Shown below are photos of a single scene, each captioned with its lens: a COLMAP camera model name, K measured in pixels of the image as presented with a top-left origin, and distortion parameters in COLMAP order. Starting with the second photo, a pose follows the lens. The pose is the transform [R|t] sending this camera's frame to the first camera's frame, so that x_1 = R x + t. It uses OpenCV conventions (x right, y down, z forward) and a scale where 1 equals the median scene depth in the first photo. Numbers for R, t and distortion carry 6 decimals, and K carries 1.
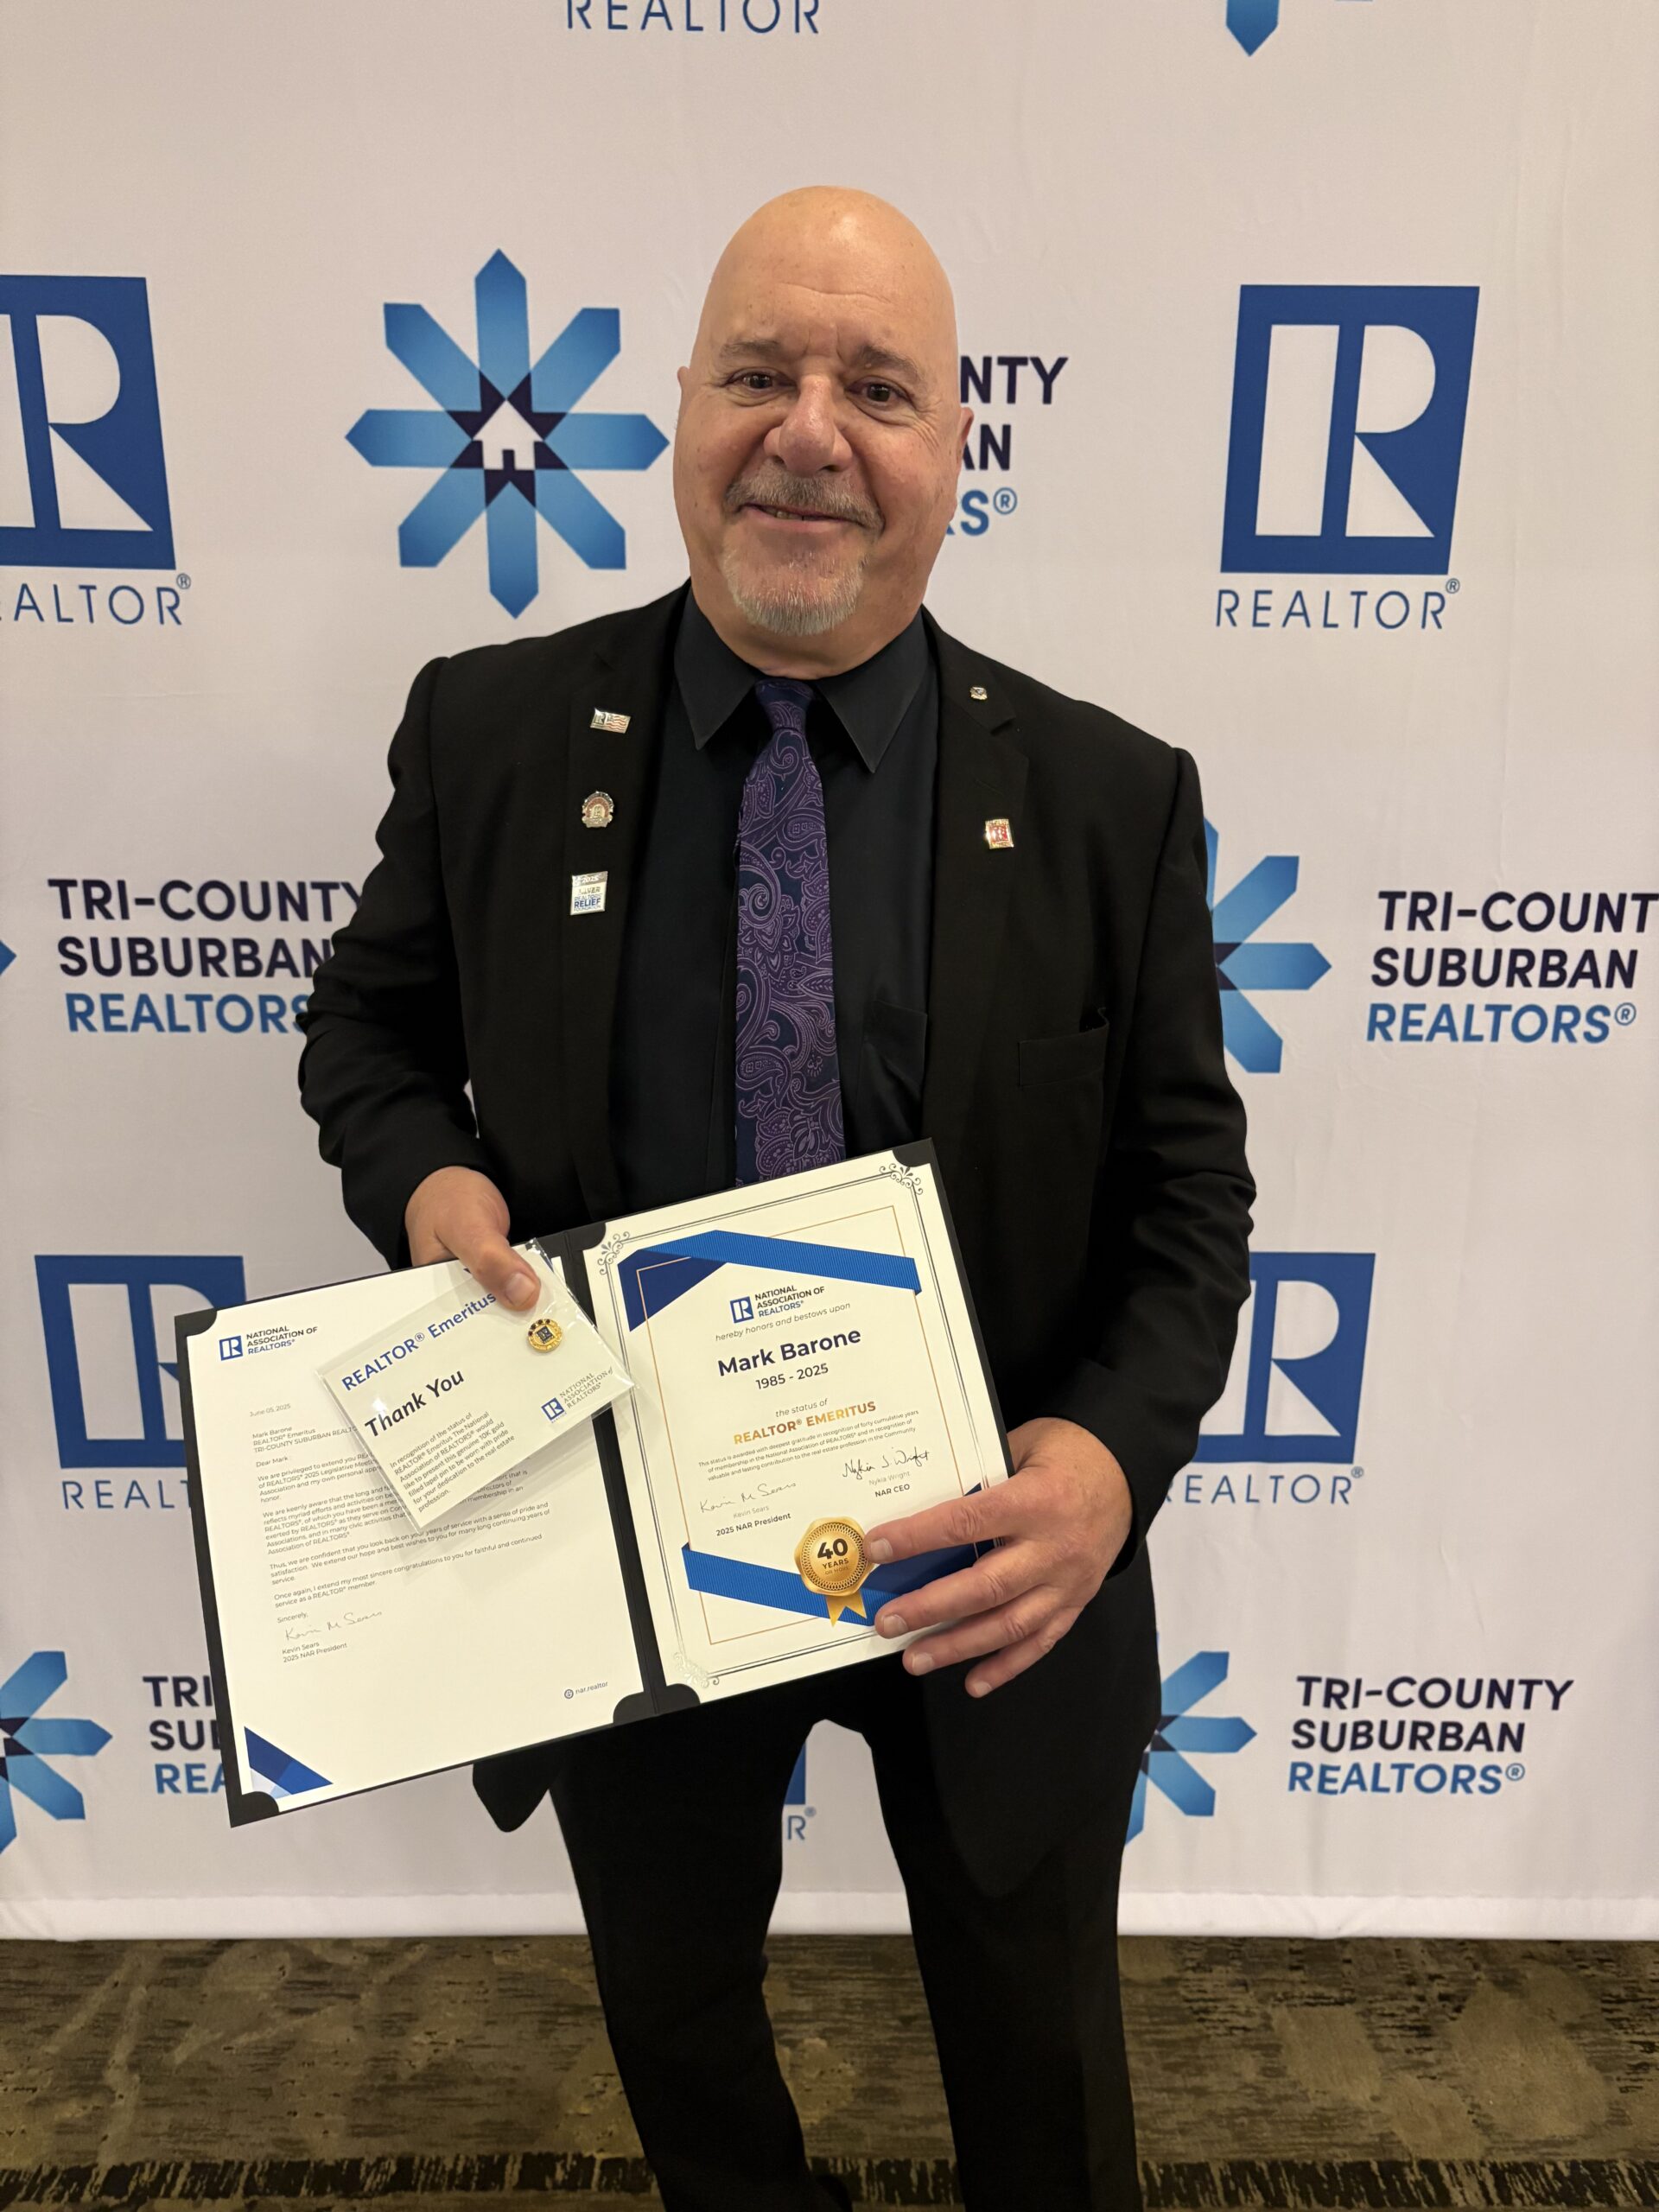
lens RADIAL K [[1871.3, 0, 818.1], [0, 1871.3, 1107.9], [0, 0, 1]] dist [-0.012958, 0.018296]
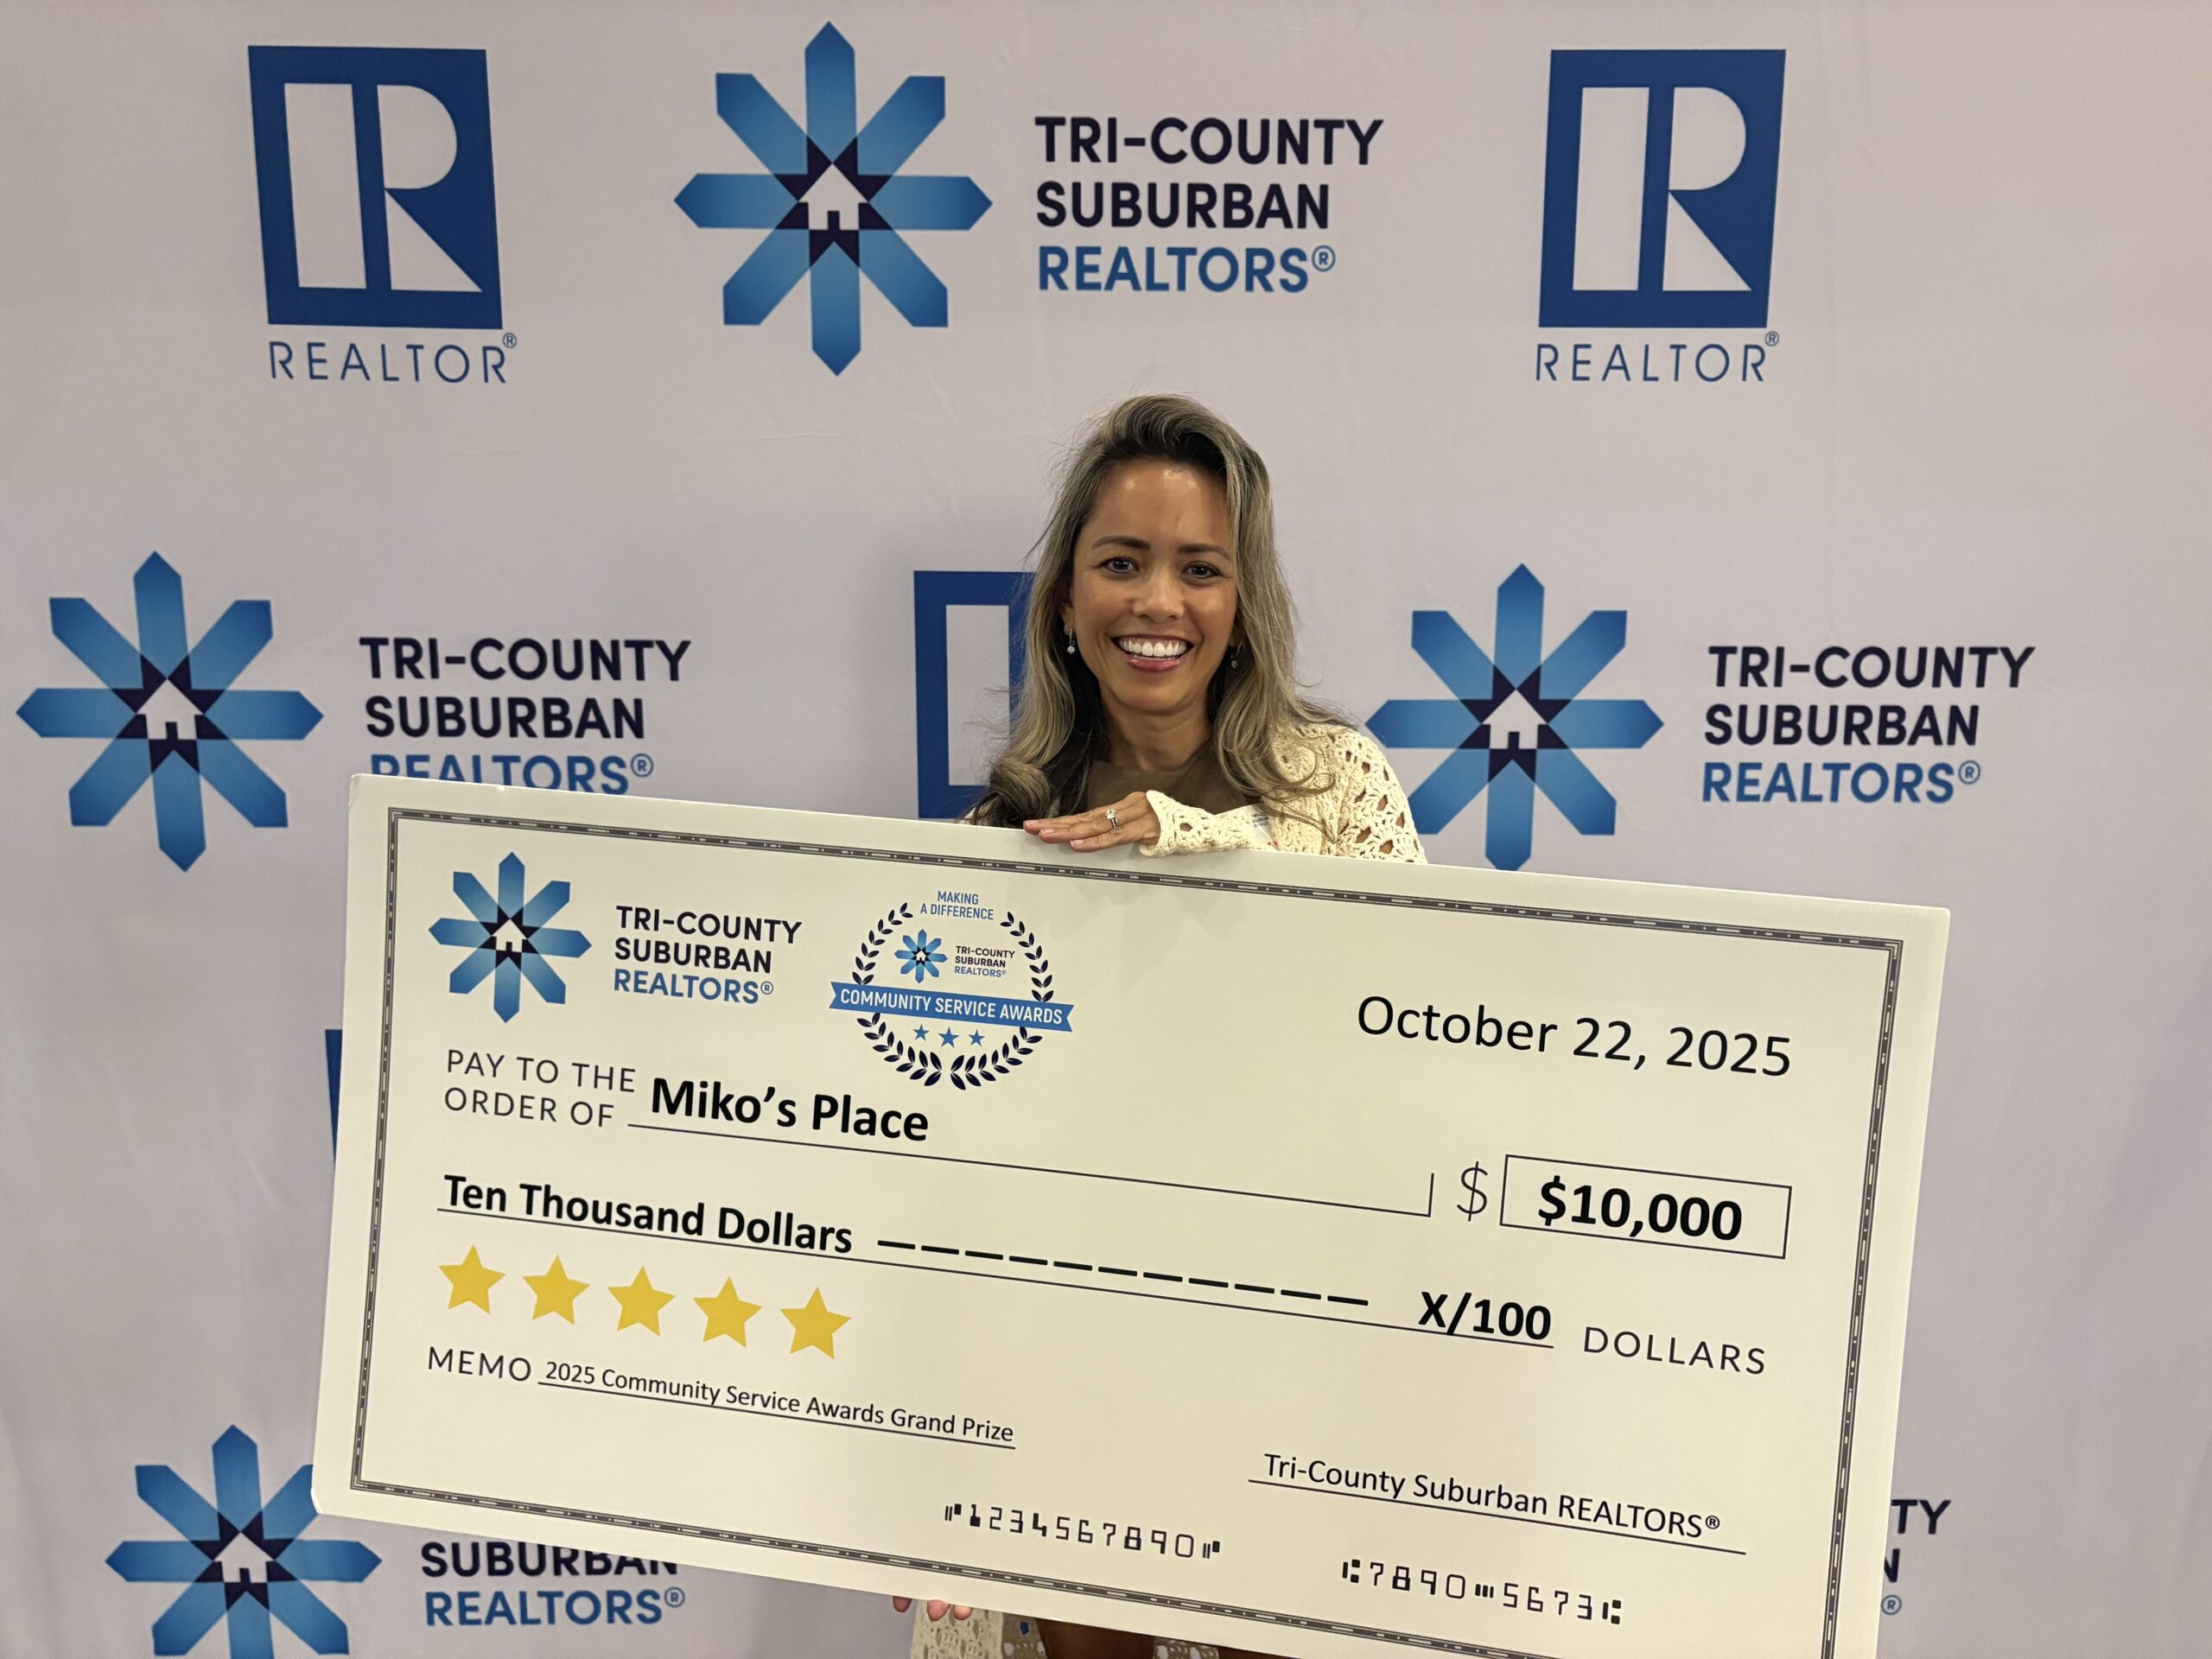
lens RADIAL K [[1871.3, 0, 1118.7], [0, 1871.3, 833.8], [0, 0, 1]] dist [-0.012958, 0.018296]
pose [[0.999955, 0.000428, -0.009523, -0.000786], [-0.001664, 0.991484, -0.130221, 0.115308], [0.009386, 0.130230, 0.991439, 0.038066]]
